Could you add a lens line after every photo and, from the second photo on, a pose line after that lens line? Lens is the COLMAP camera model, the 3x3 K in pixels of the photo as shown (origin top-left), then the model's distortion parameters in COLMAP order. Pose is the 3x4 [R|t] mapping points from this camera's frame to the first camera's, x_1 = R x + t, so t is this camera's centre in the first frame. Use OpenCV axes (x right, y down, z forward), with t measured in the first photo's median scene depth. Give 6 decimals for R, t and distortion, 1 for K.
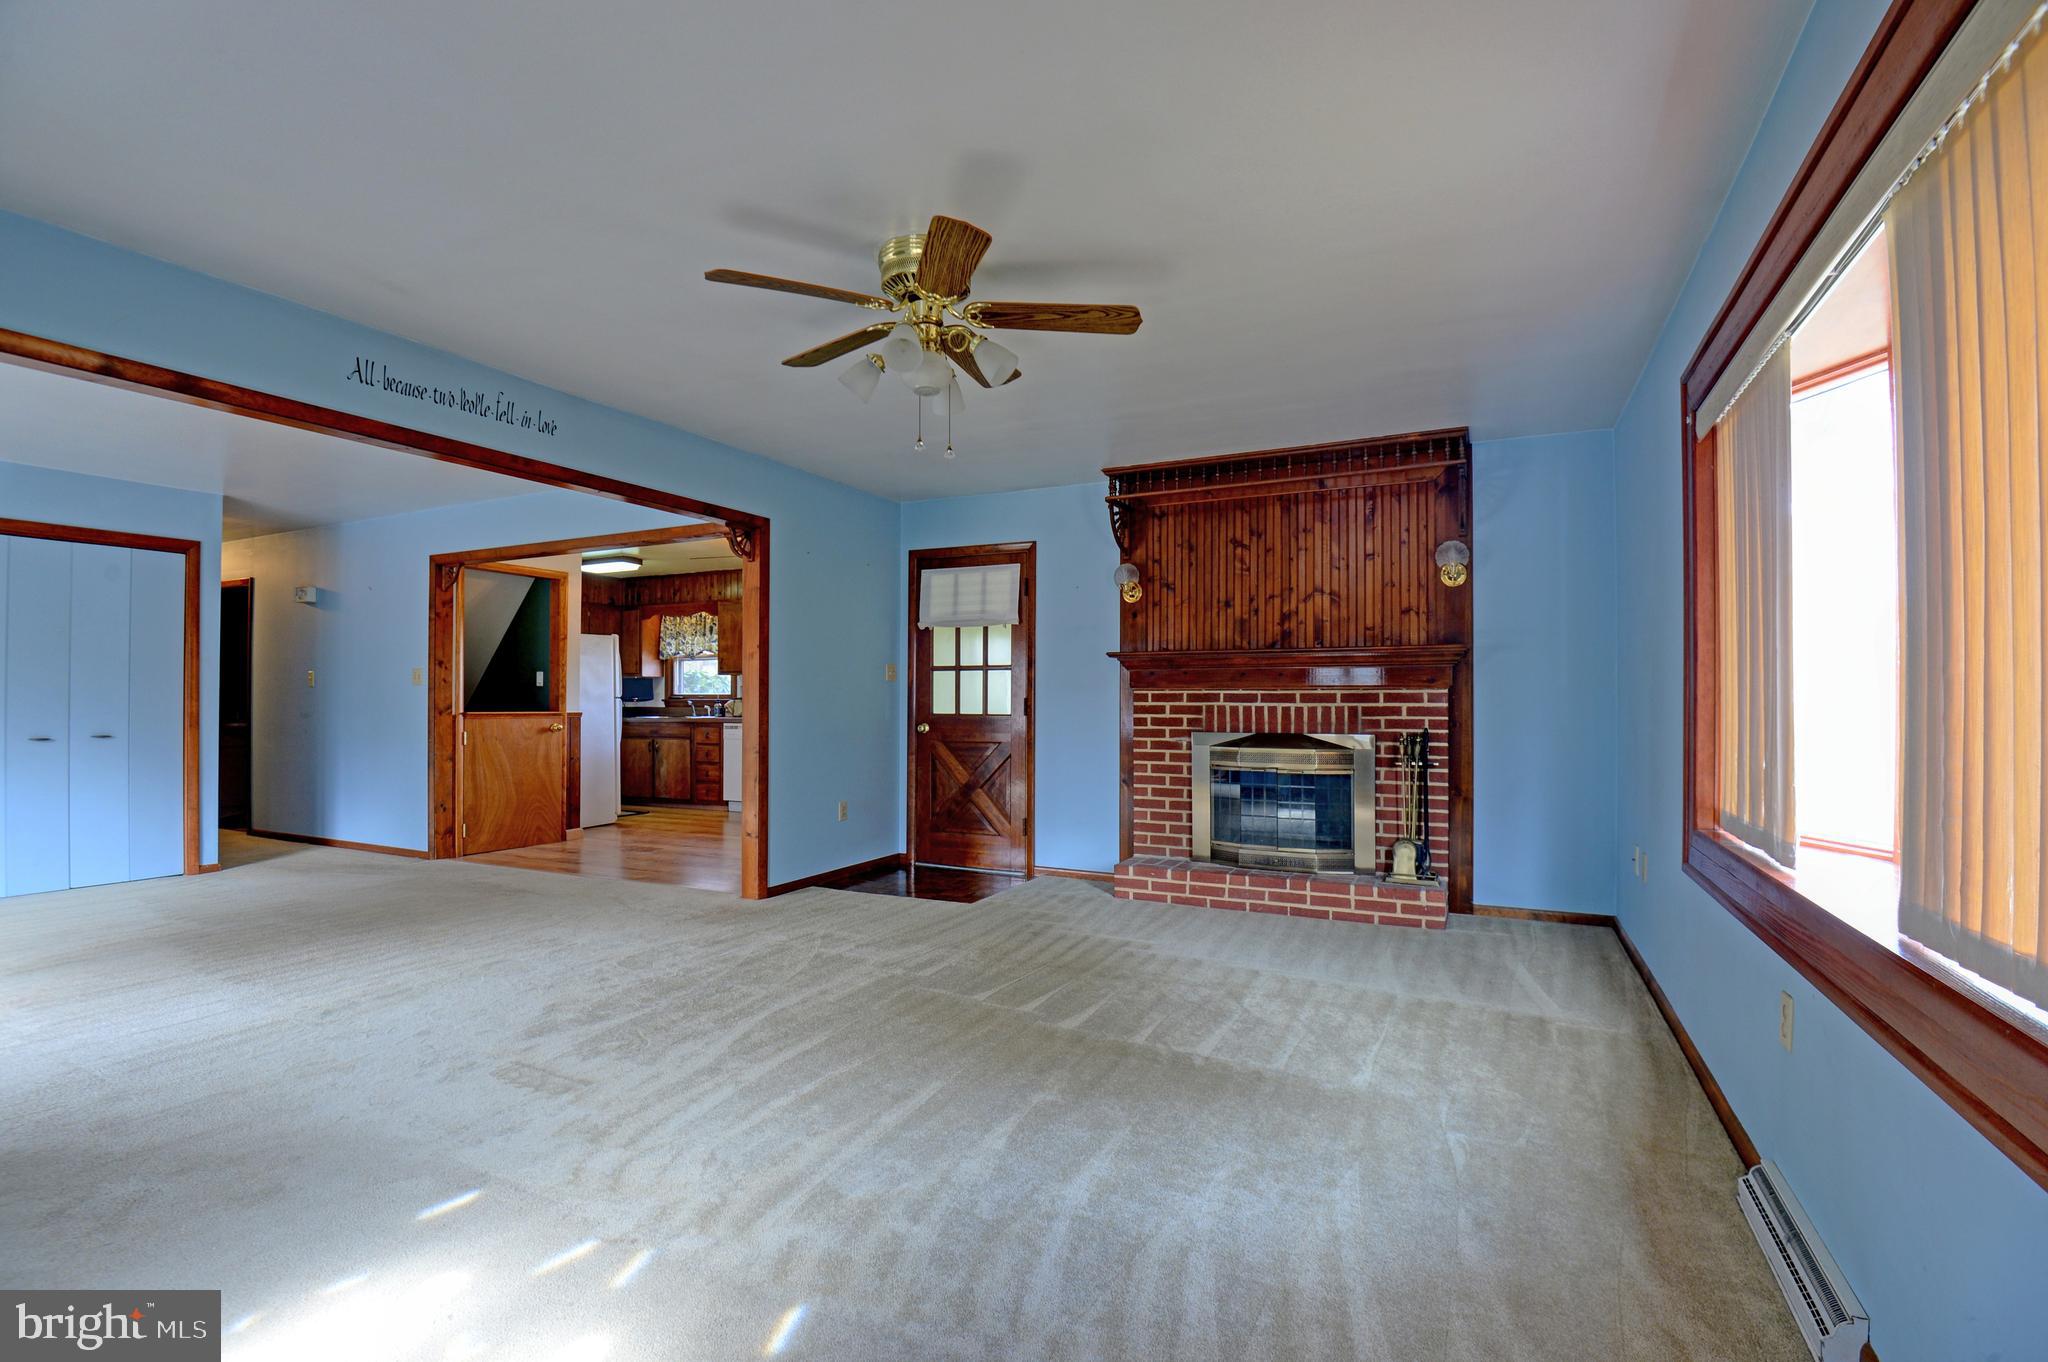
lens RADIAL K [[940.8, 0, 1030.7], [0, 940.8, 692.0], [0, 0, 1]] dist [0.000616, -0.040036]
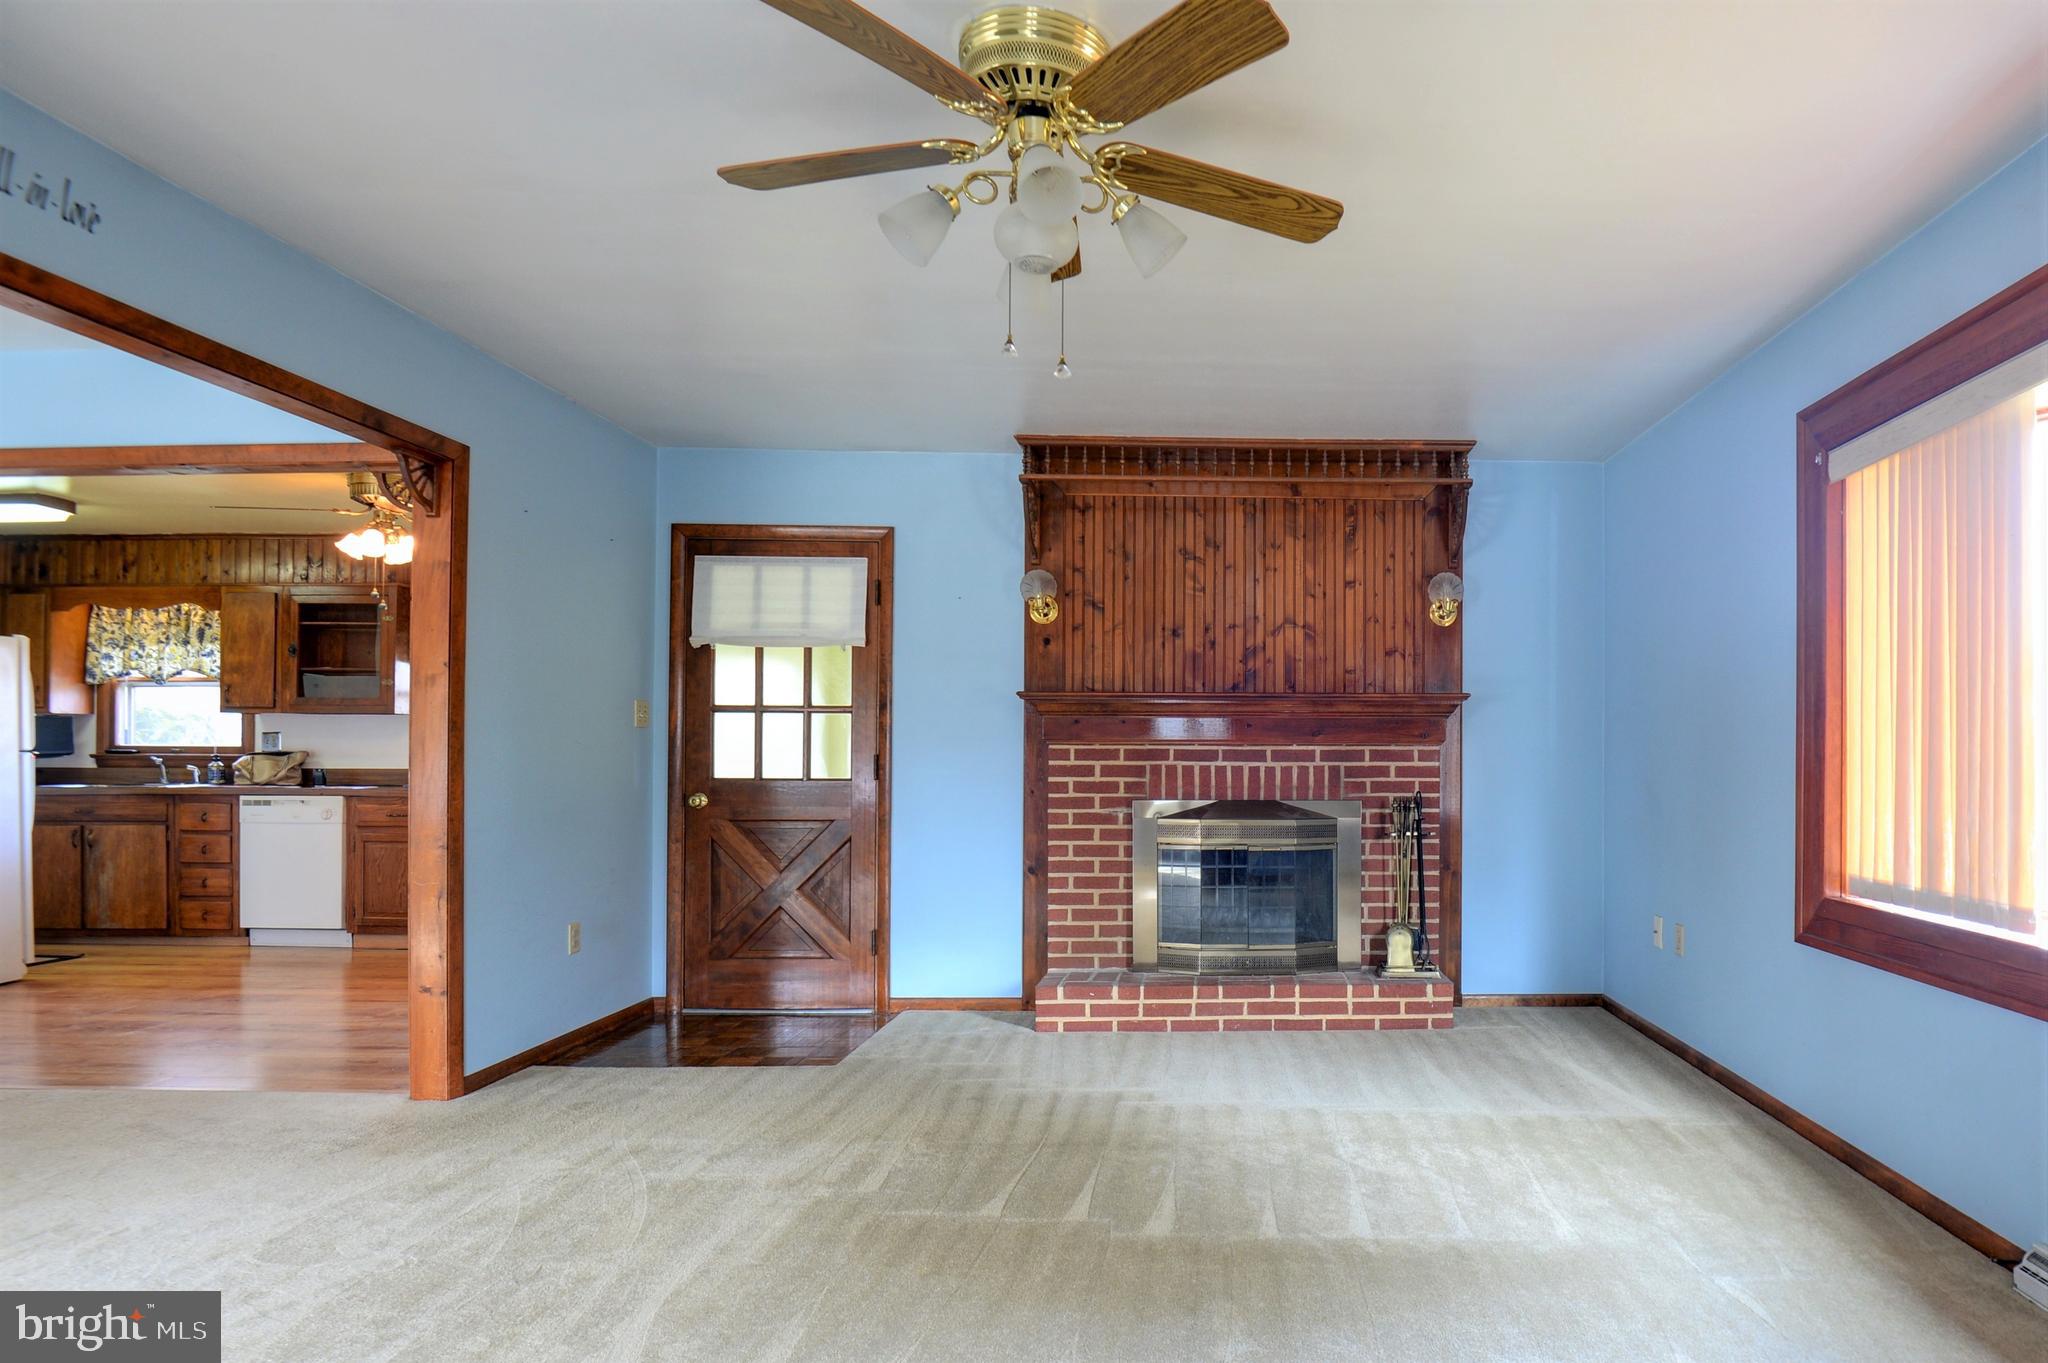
lens RADIAL K [[1167.3, 0, 1277.5], [0, 1167.3, 748.8], [0, 0, 1]] dist [-0.002542, -0.031114]
pose [[0.876037, 0.005333, 0.482214, -0.176467], [-0.006048, 0.999982, -0.000072, 0.000746], [-0.482206, -0.002853, 0.876053, 0.125191]]
